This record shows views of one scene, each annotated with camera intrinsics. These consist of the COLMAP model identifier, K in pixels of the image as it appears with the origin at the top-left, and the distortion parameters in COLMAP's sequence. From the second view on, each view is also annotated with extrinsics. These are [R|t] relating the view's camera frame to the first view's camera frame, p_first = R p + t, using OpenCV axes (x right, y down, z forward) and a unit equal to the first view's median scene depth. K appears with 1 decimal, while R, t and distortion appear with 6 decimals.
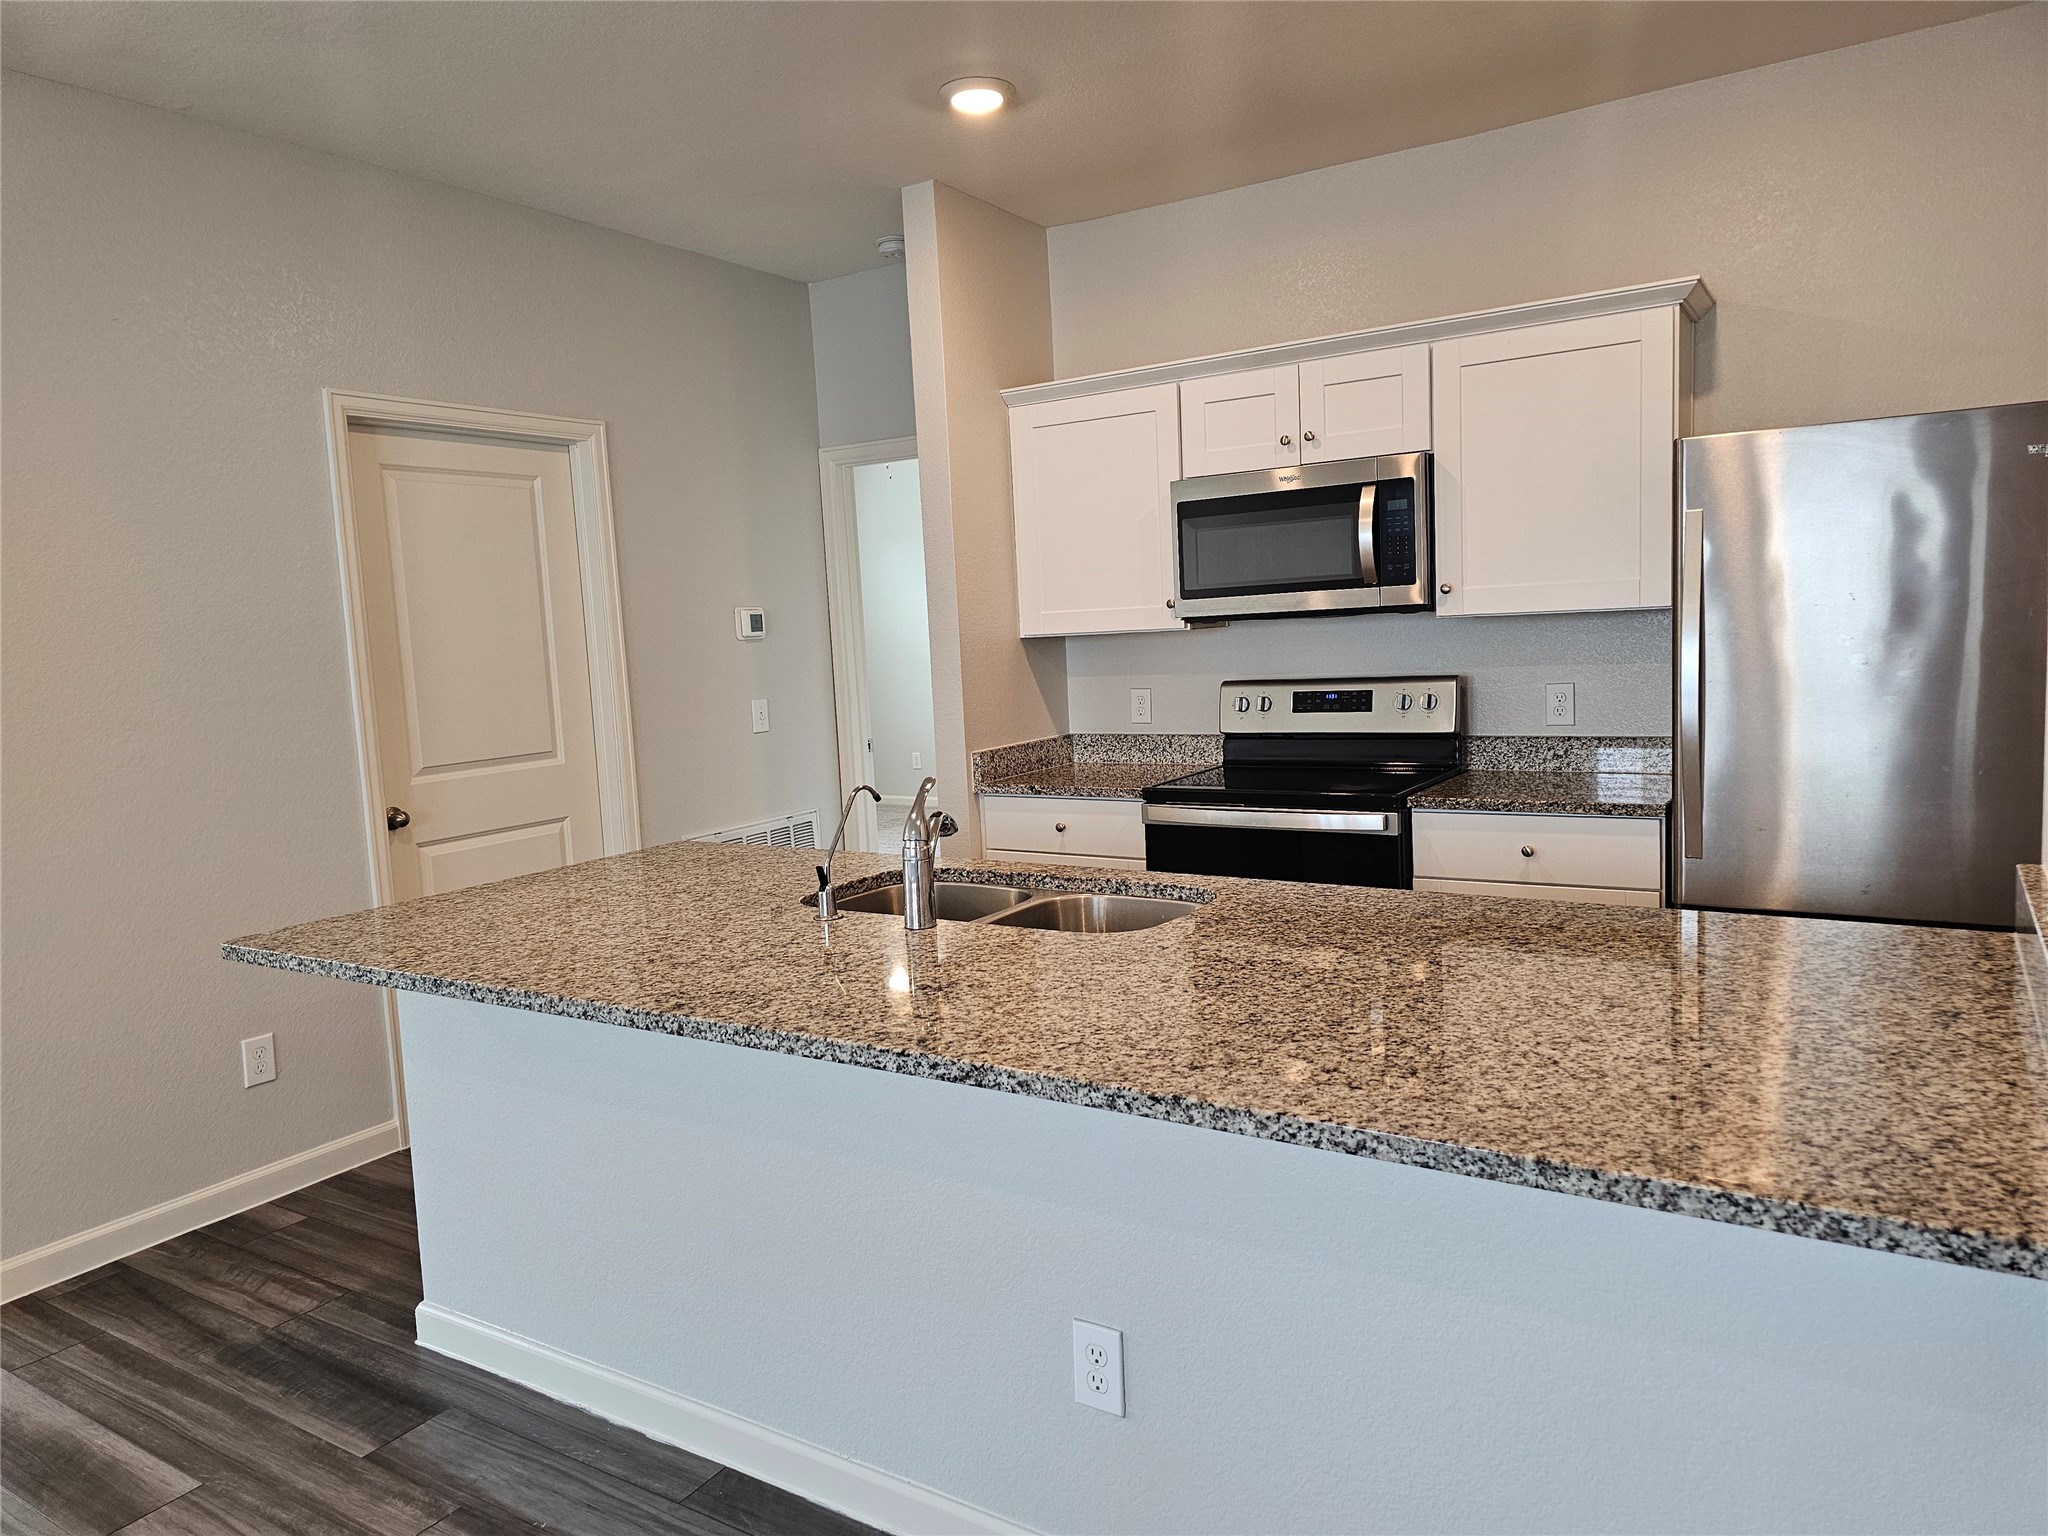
lens RADIAL K [[1353.8, 0, 1019.0], [0, 1353.8, 756.6], [0, 0, 1]] dist [0.049523, -0.038134]
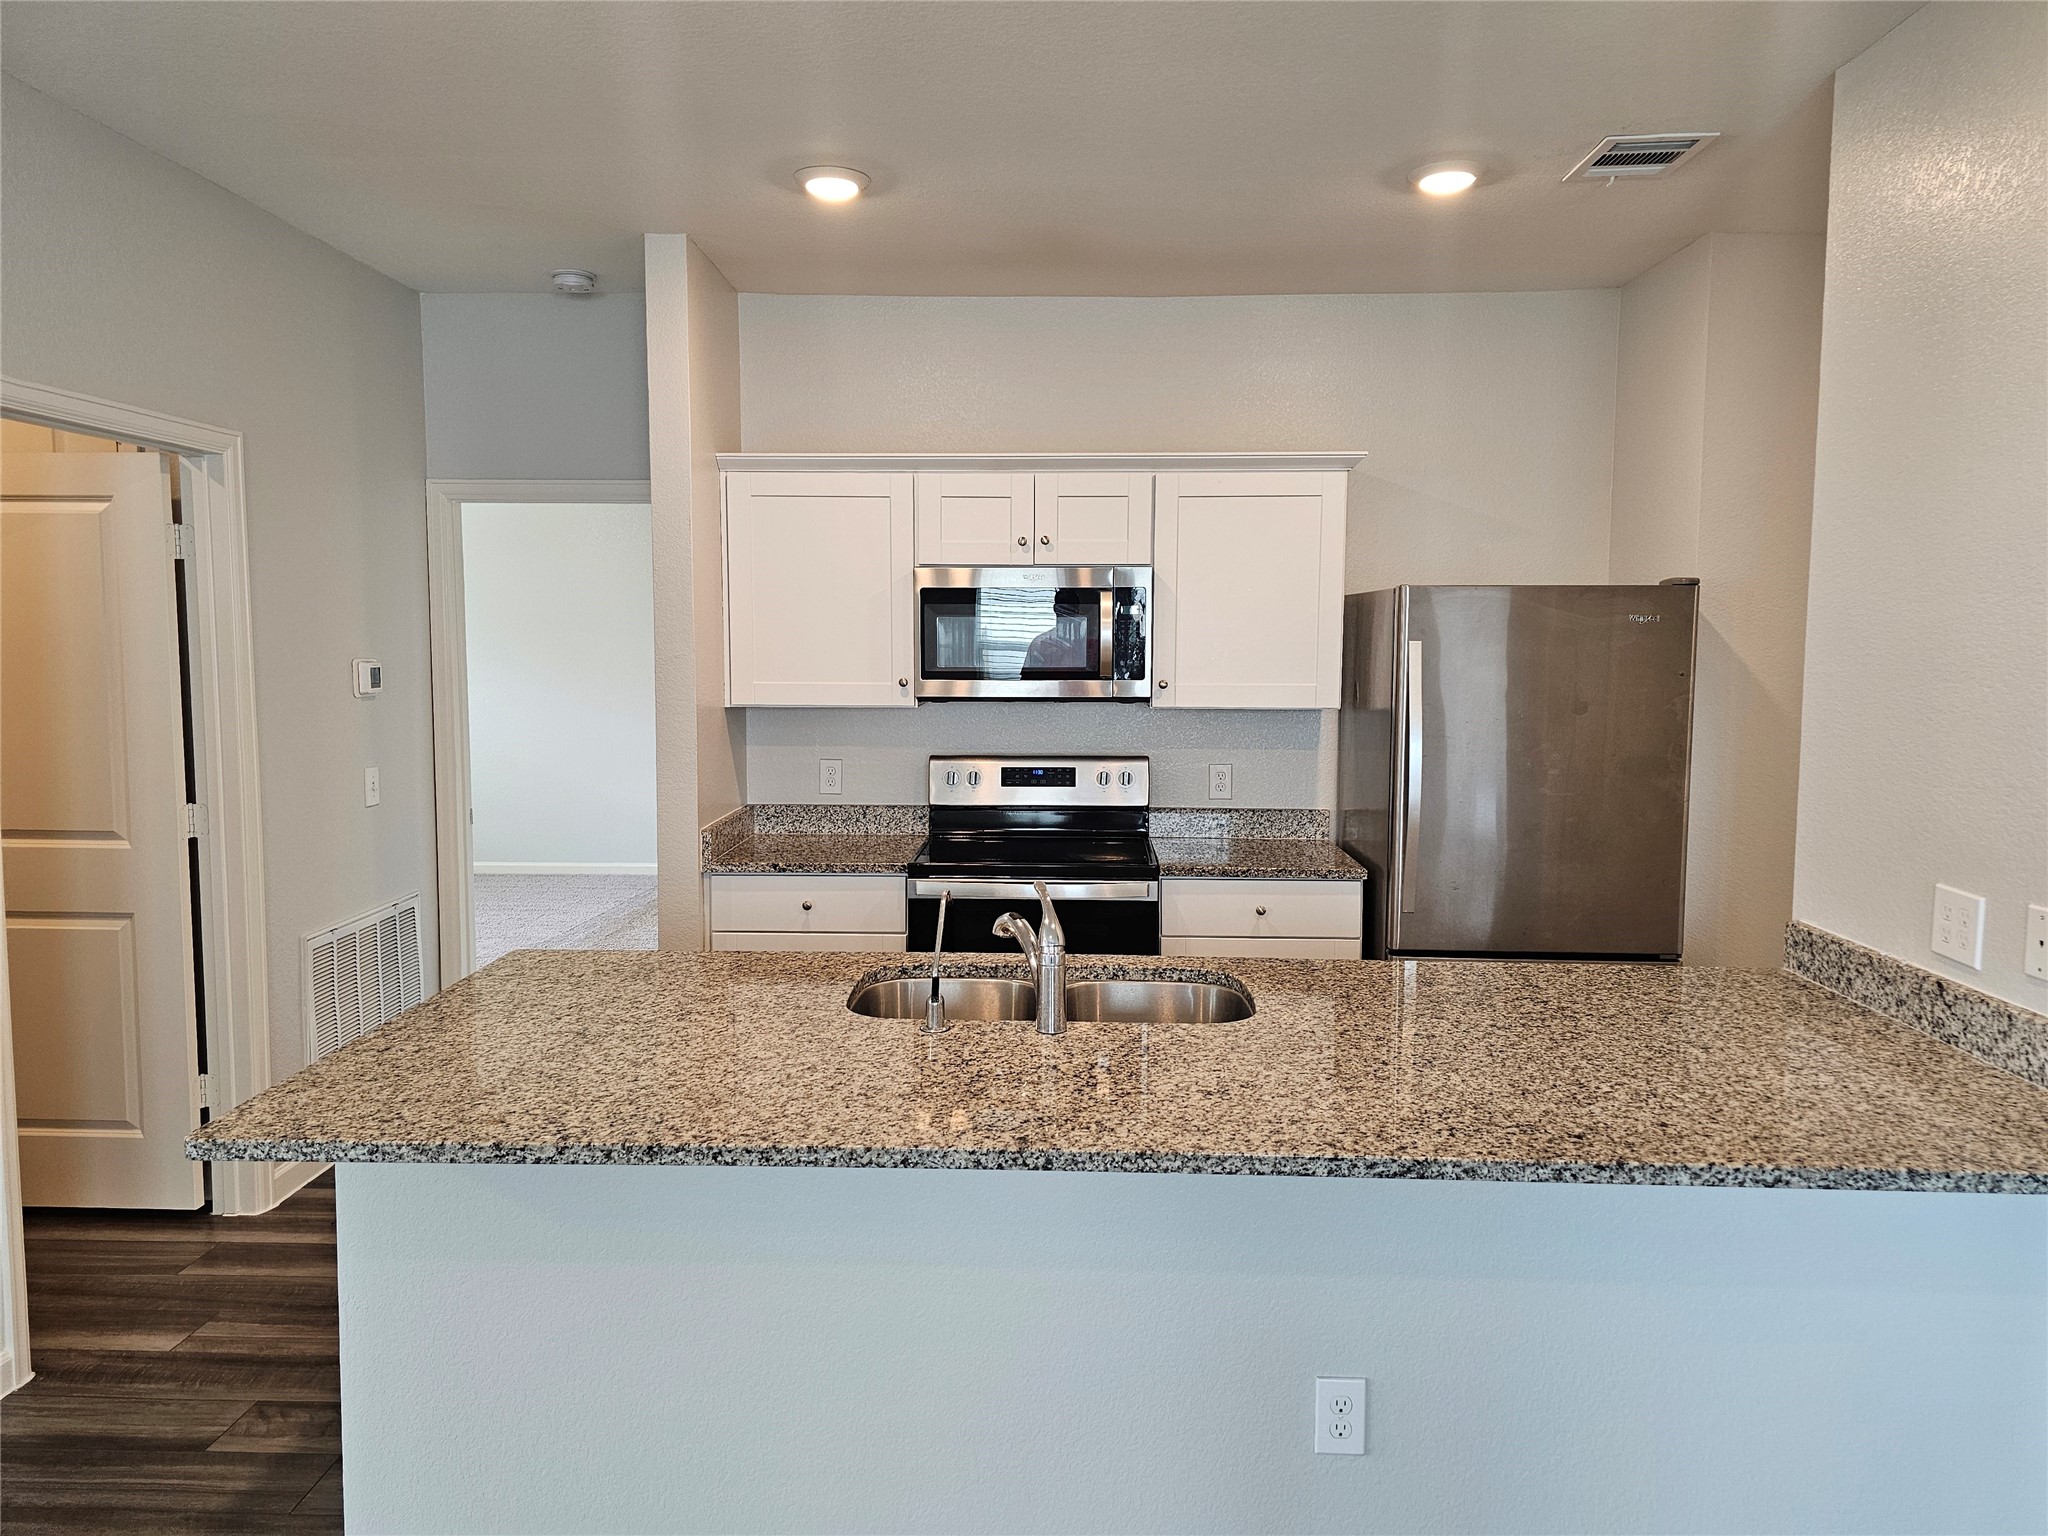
lens RADIAL K [[1353.8, 0, 1021.0], [0, 1353.8, 737.5], [0, 0, 1]] dist [0.049523, -0.038134]
pose [[0.860871, 0.014355, 0.508620, -0.608711], [0.005391, 0.999289, -0.037328, -0.057299], [-0.508794, 0.034877, 0.860181, 0.116756]]
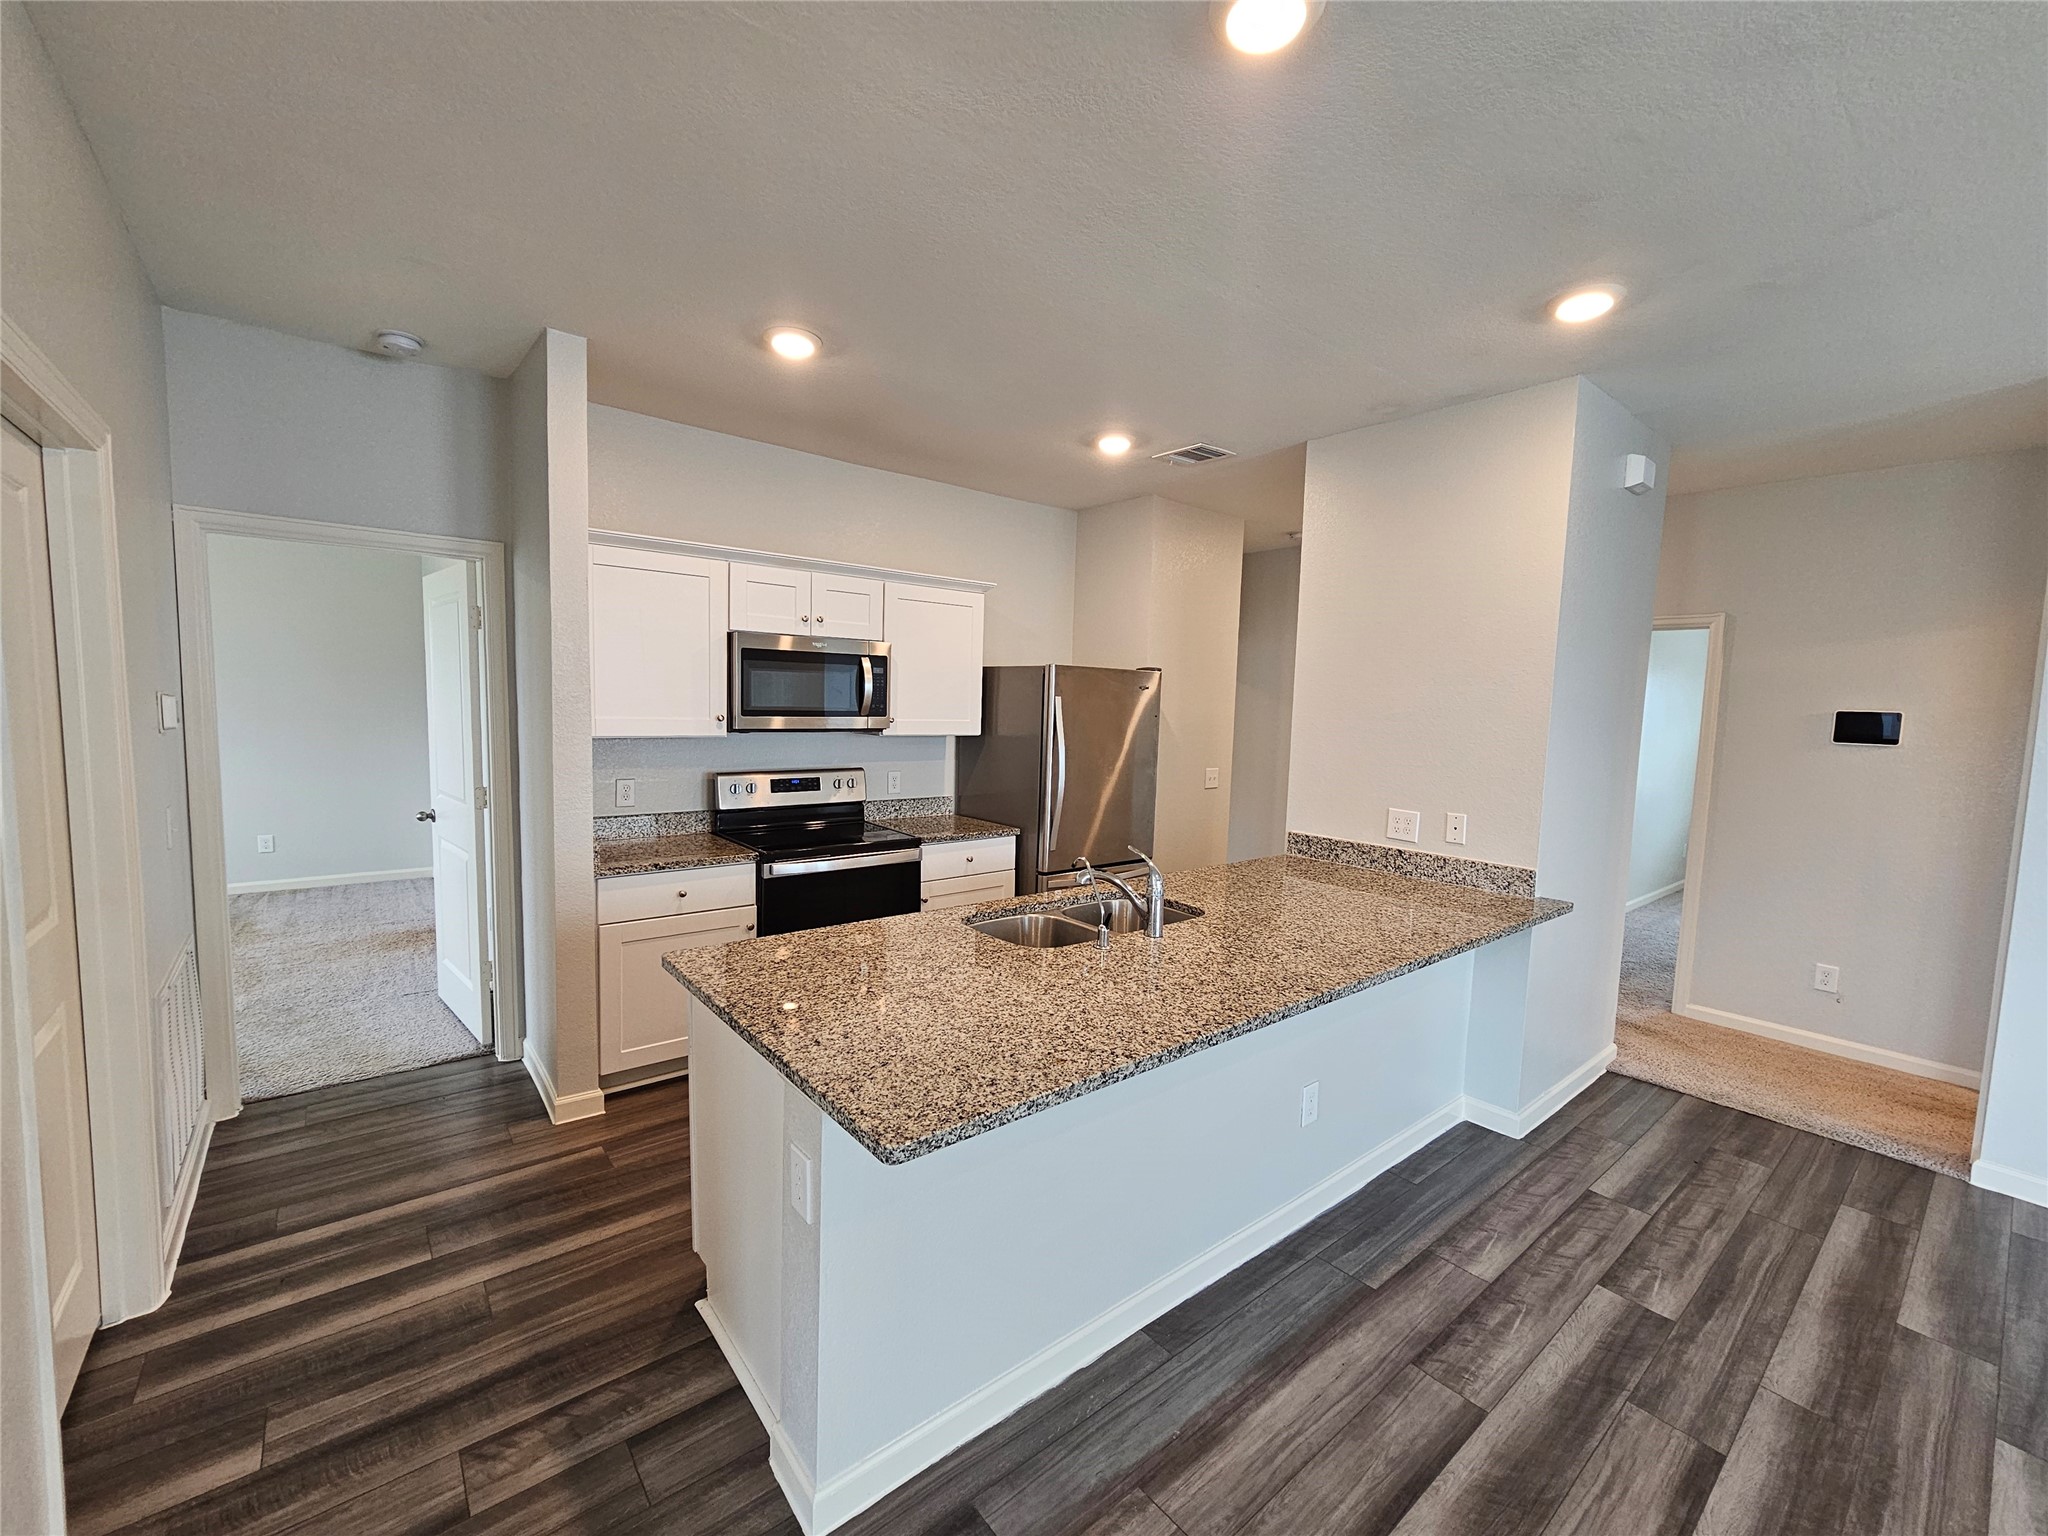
lens RADIAL K [[838.8, 0, 1018.9], [0, 838.8, 768.3], [0, 0, 1]] dist [-0.006658, 0.003257]
pose [[0.317018, -0.019881, 0.948211, -1.086363], [0.050168, 0.998732, 0.004168, -0.091454], [-0.947092, 0.046248, 0.317614, 0.806123]]
